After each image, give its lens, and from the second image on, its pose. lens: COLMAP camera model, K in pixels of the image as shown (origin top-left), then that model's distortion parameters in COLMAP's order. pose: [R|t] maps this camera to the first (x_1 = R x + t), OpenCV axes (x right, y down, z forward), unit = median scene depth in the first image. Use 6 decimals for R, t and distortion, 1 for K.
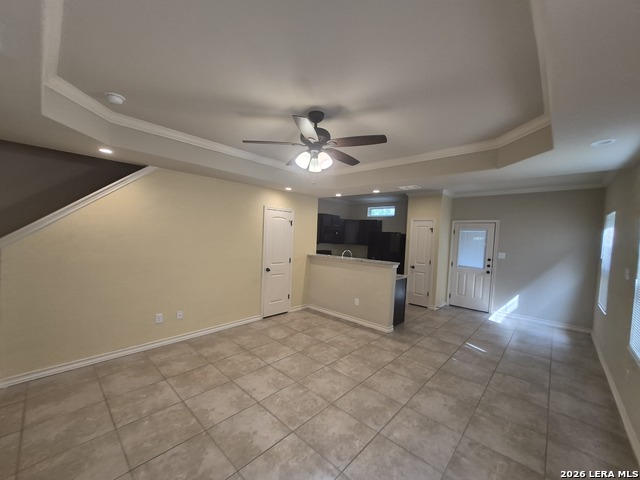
lens RADIAL K [[254.8, 0, 314.9], [0, 254.8, 246.7], [0, 0, 1]] dist [0.001405, 0.000475]
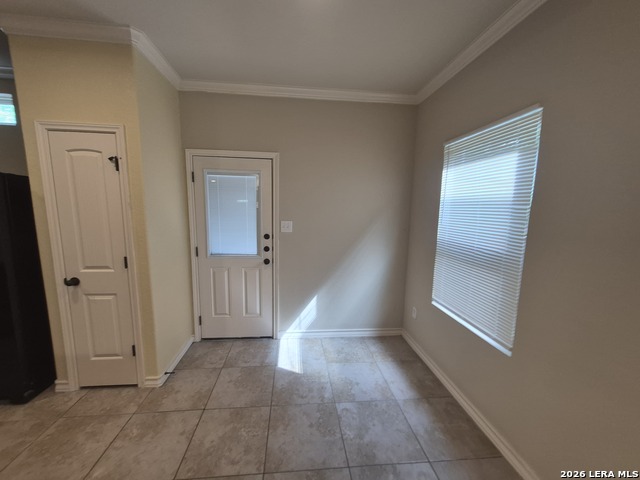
lens RADIAL K [[254.8, 0, 314.9], [0, 254.8, 246.7], [0, 0, 1]] dist [0.001405, 0.000475]
pose [[0.667505, -0.140129, 0.731301, 0.380937], [0.045041, 0.987932, 0.148192, 0.002058], [-0.743242, -0.065981, 0.665761, 0.598453]]
